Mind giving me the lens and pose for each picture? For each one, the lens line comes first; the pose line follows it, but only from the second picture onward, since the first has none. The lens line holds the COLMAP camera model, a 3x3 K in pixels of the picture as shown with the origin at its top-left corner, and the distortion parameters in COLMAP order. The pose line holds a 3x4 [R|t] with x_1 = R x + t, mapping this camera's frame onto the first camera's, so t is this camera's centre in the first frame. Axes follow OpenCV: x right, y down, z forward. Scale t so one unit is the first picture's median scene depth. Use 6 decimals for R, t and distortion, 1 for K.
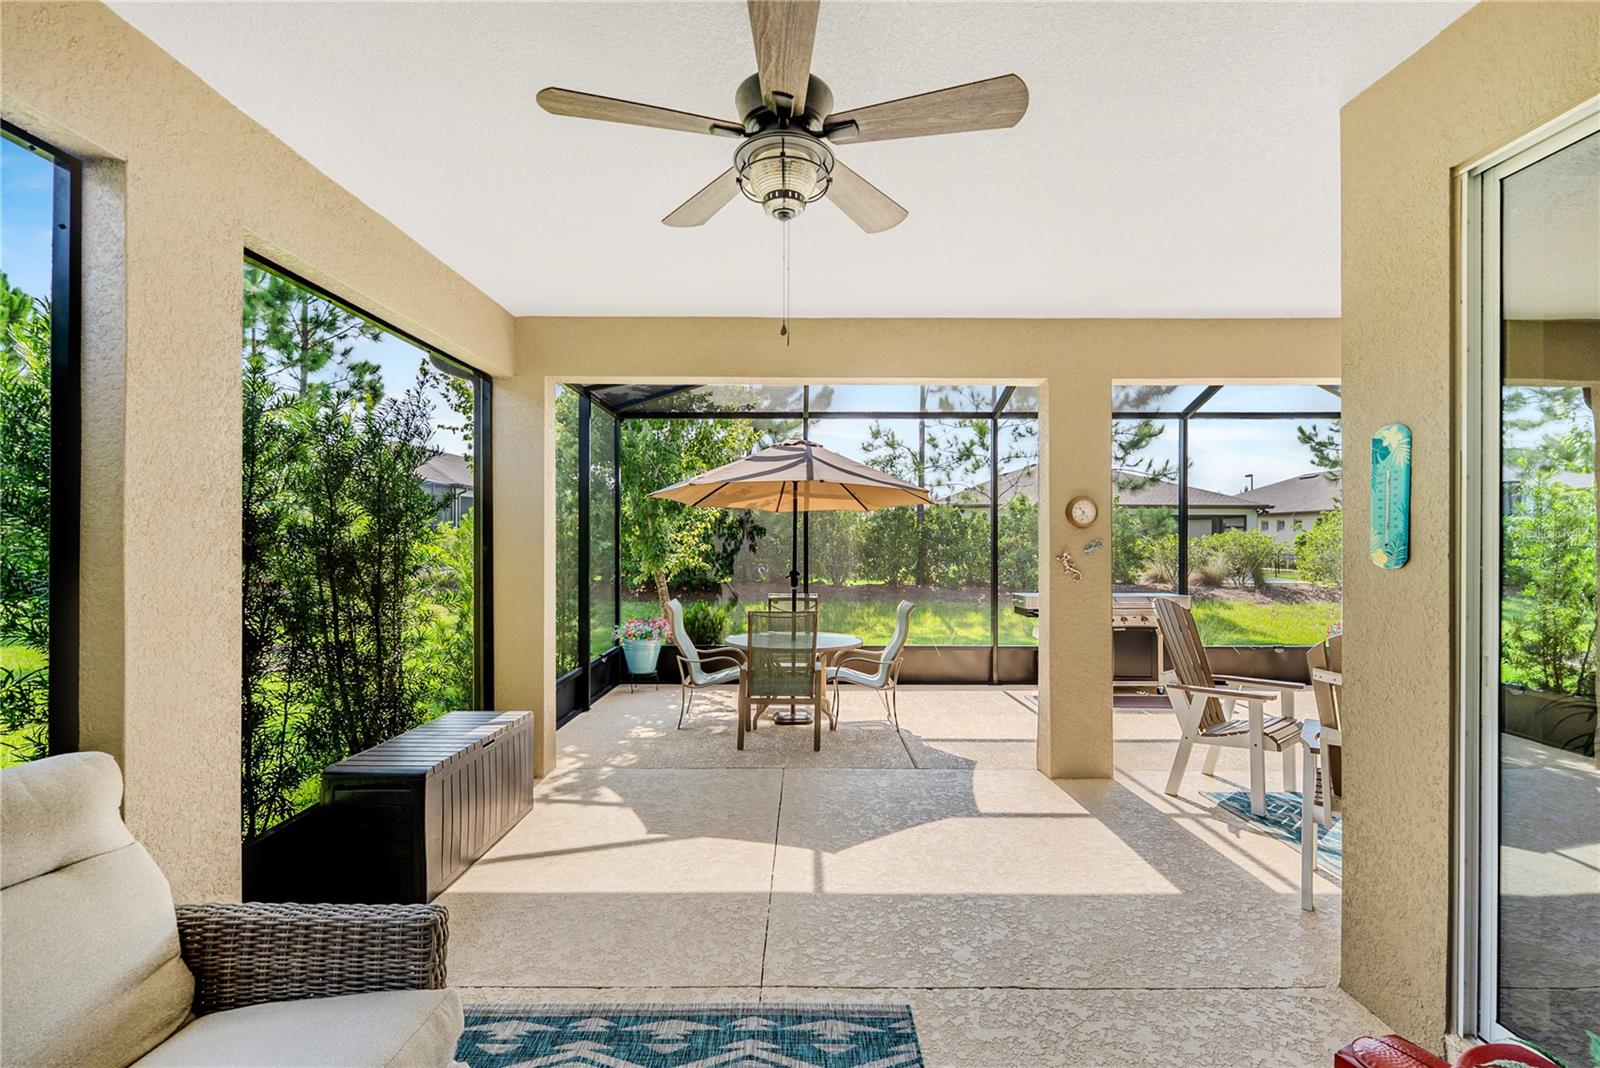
lens RADIAL K [[693.8, 0, 800.0], [0, 693.8, 534.0], [0, 0, 1]] dist [0.022162, 0.000027]
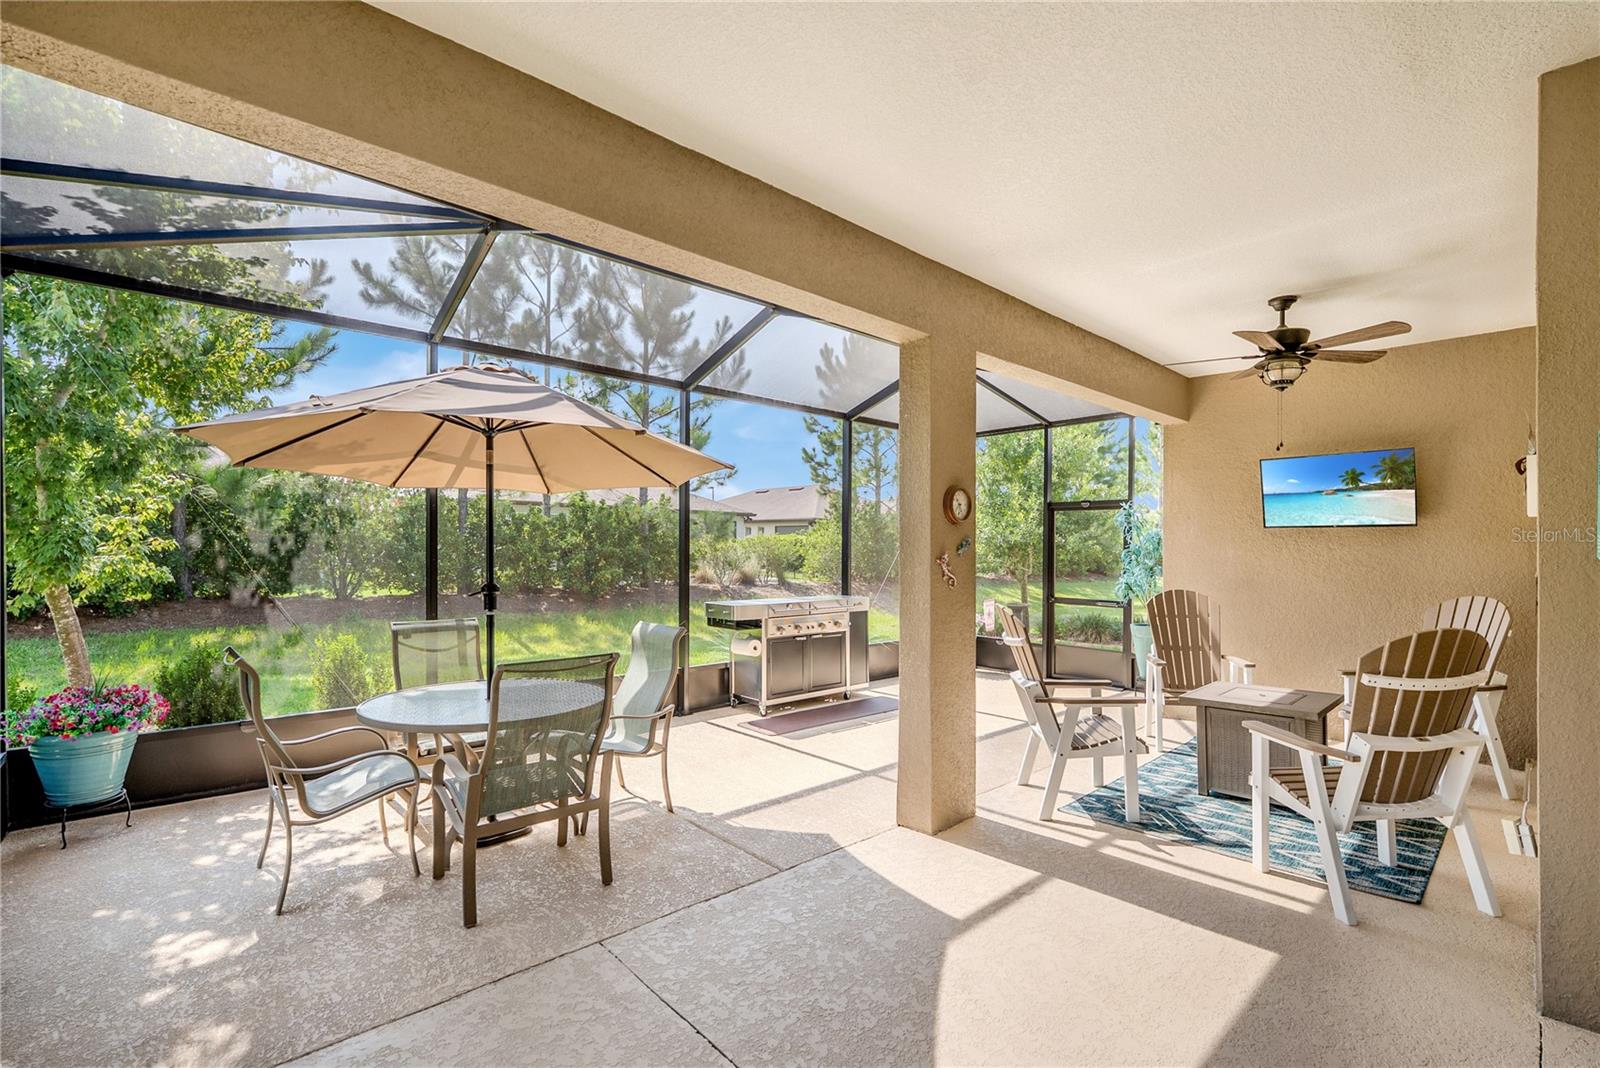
lens RADIAL K [[704.5, 0, 819.8], [0, 704.5, 548.3], [0, 0, 1]] dist [-0.016951, 0.000301]
pose [[0.741014, 0.006675, 0.671456, -0.263290], [-0.019034, 0.999758, 0.011068, 0.013529], [-0.671220, -0.020982, 0.740962, 0.463686]]
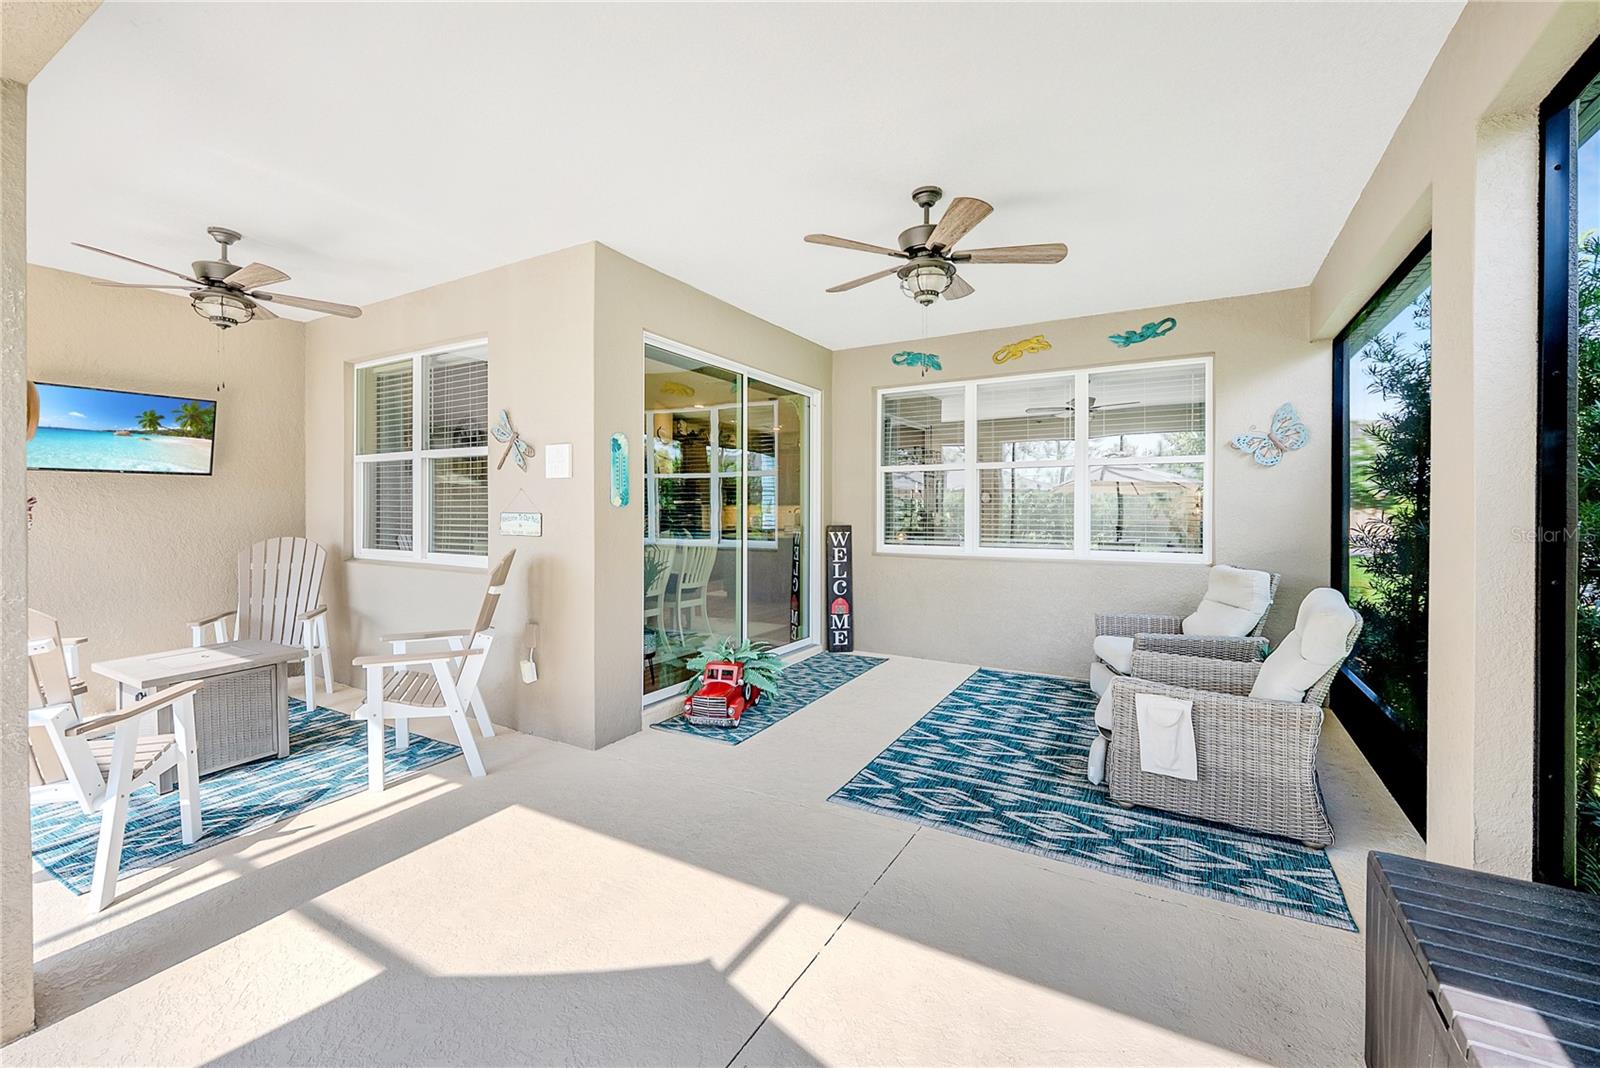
lens RADIAL K [[695.9, 0, 797.5], [0, 695.9, 516.9], [0, 0, 1]] dist [-0.020233, -0.000010]
pose [[-0.856539, -0.013144, 0.515914, -0.246028], [-0.008371, 0.999898, 0.011577, 0.021227], [-0.516014, 0.005598, -0.856562, 1.042692]]
